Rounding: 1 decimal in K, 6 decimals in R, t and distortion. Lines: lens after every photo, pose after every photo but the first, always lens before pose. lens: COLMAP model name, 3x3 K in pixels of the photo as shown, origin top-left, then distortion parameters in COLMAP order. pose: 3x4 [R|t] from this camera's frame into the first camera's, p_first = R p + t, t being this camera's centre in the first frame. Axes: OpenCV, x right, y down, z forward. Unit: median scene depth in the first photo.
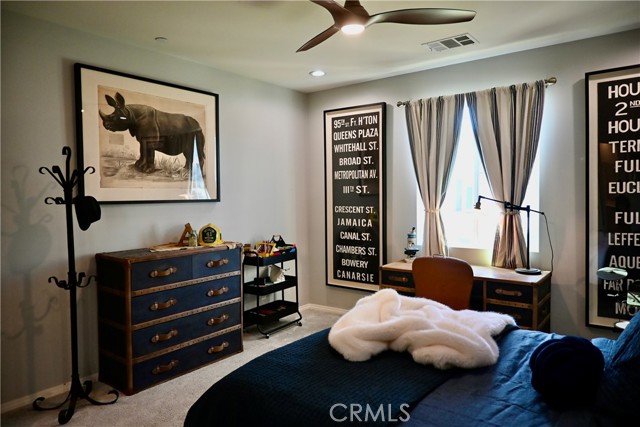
lens RADIAL K [[436.5, 0, 321.6], [0, 436.5, 213.8], [0, 0, 1]] dist [-0.005492, 0.001876]
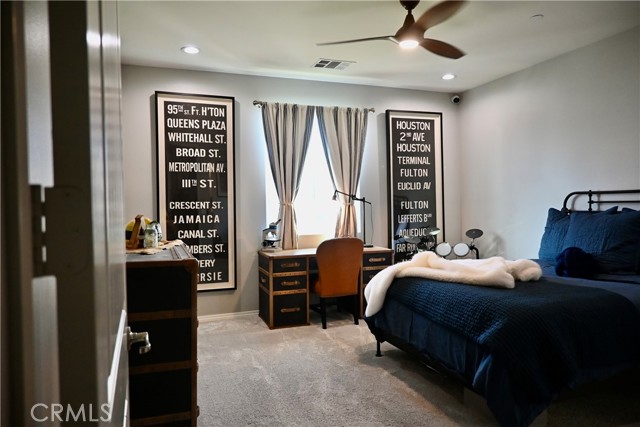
lens RADIAL K [[436.5, 0, 322.0], [0, 436.5, 212.9], [0, 0, 1]] dist [-0.005492, 0.001876]
pose [[0.532224, -0.016113, 0.846450, -0.580326], [0.044827, 0.998953, -0.009169, 0.027358], [-0.845416, 0.042824, 0.532388, 0.293190]]
